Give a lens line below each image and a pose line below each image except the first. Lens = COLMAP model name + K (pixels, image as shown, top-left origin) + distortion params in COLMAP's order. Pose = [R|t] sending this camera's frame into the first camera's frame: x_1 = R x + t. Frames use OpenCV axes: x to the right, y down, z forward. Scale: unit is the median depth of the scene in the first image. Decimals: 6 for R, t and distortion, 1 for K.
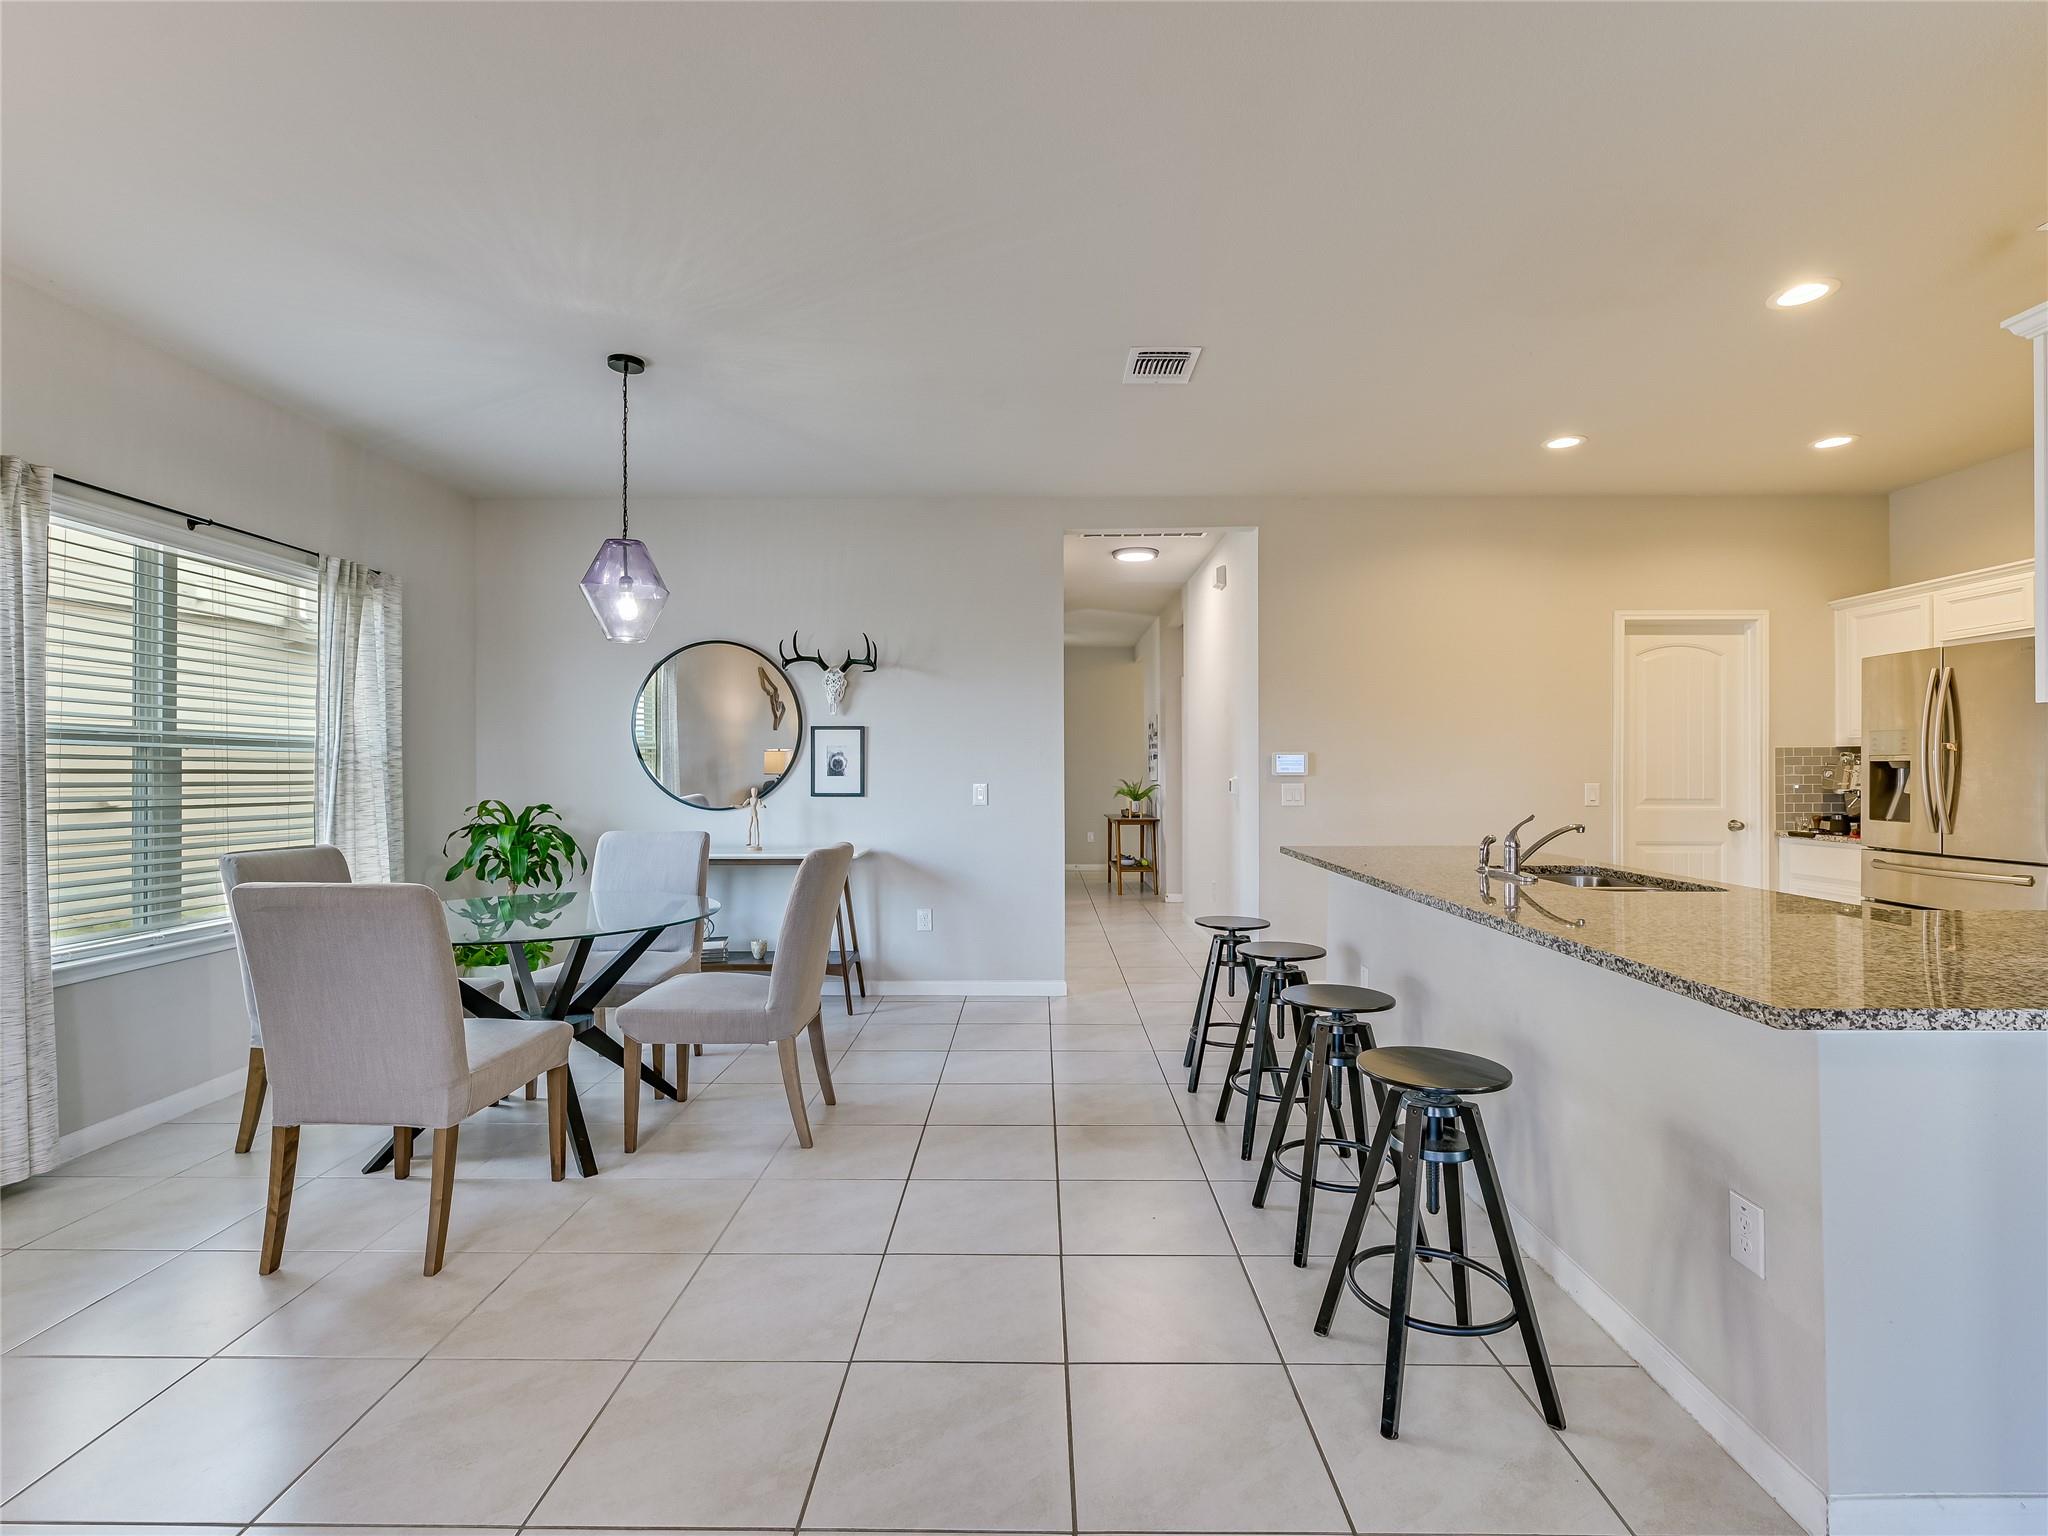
lens RADIAL K [[953.4, 0, 1022.3], [0, 953.4, 767.0], [0, 0, 1]] dist [0.001030, -0.001282]
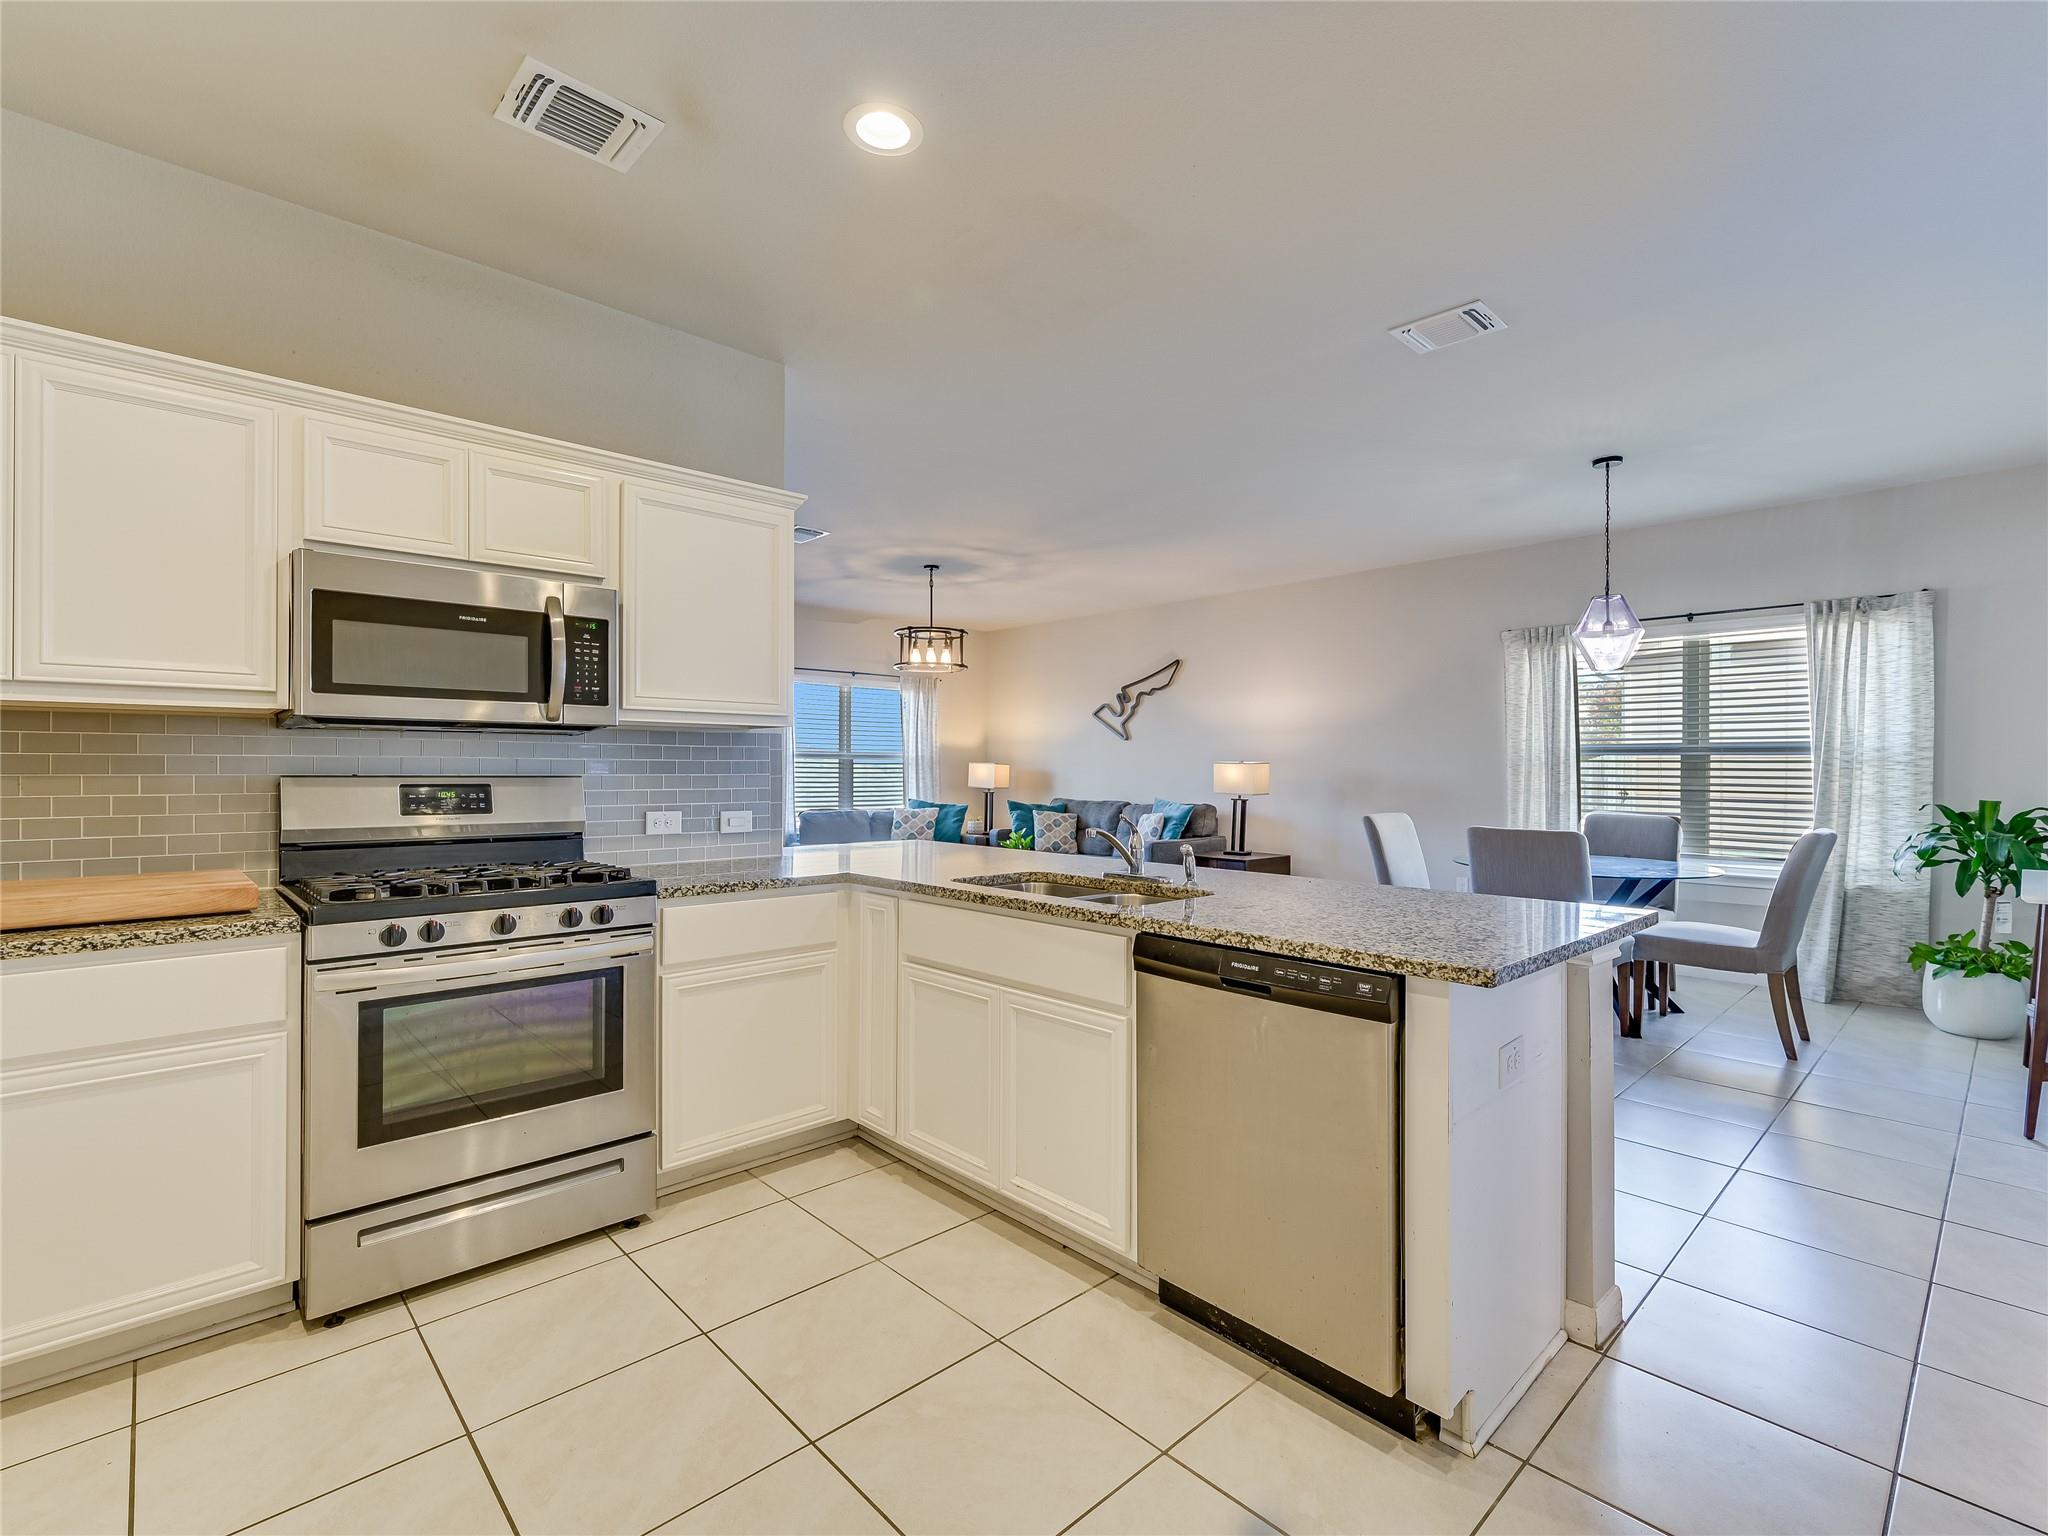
lens RADIAL K [[953.4, 0, 1019.2], [0, 953.4, 771.0], [0, 0, 1]] dist [0.001030, -0.001282]
pose [[-0.732357, -0.004976, -0.680903, 0.844852], [-0.004625, 0.999987, -0.002334, 0.013273], [0.680906, 0.001440, -0.732370, 1.100600]]
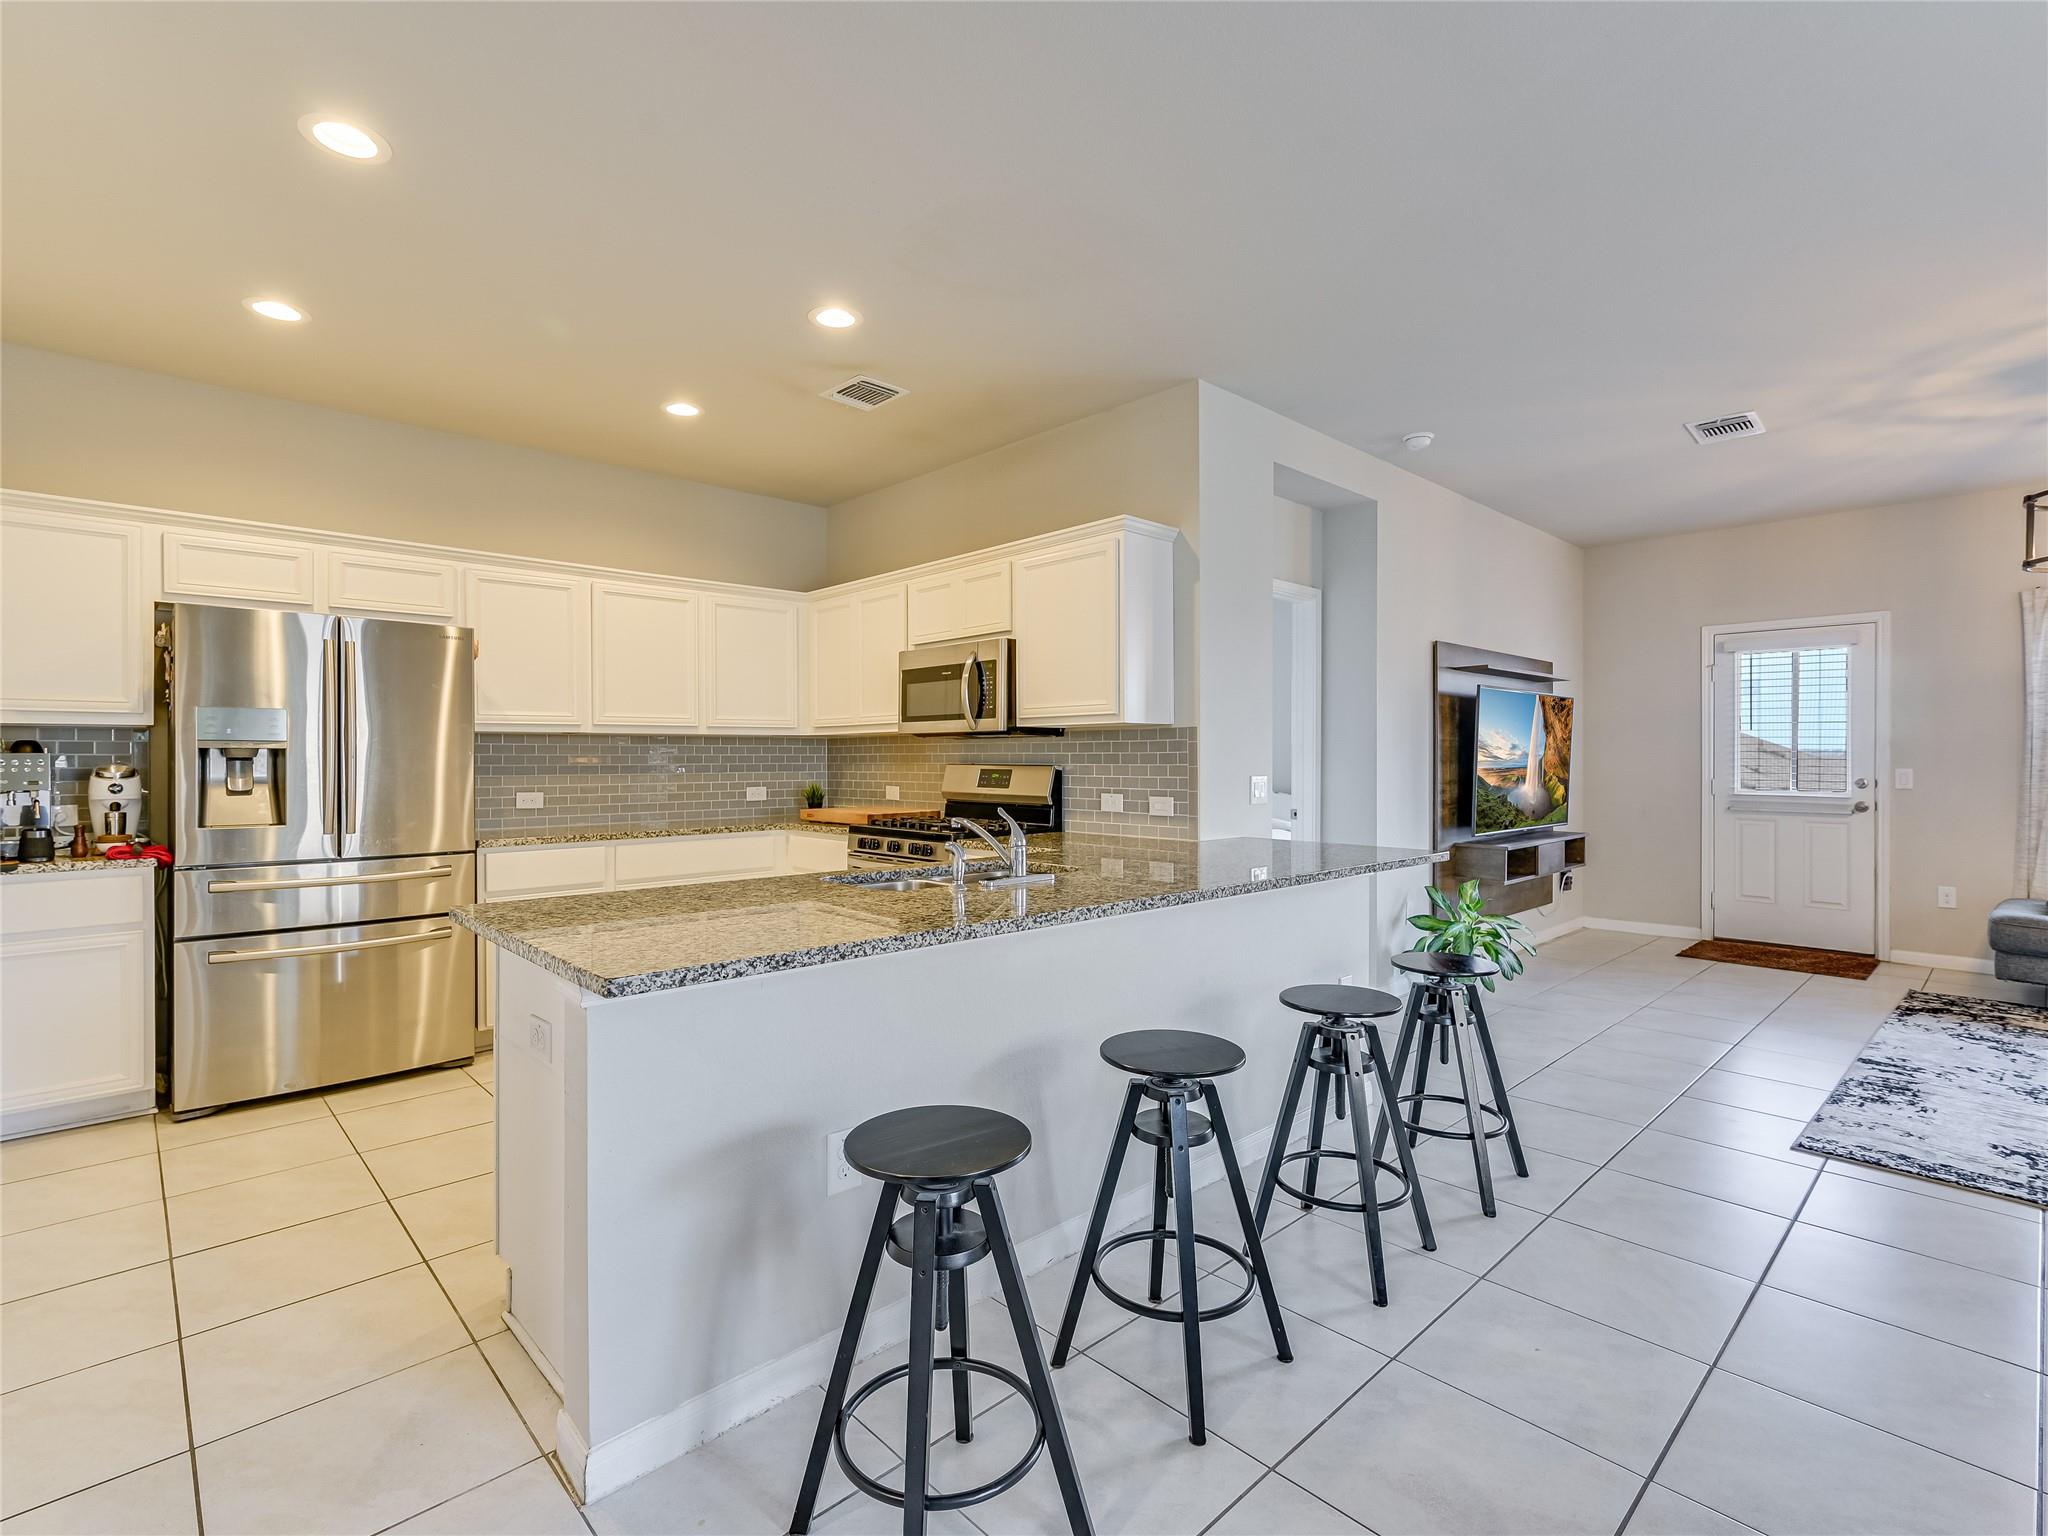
lens RADIAL K [[953.4, 0, 996.0], [0, 953.4, 759.2], [0, 0, 1]] dist [0.001030, -0.001282]
pose [[-0.672177, -0.004072, 0.740380, -0.082985], [-0.003445, 0.999991, 0.002372, 0.008583], [-0.740383, -0.000956, -0.672185, 1.081310]]
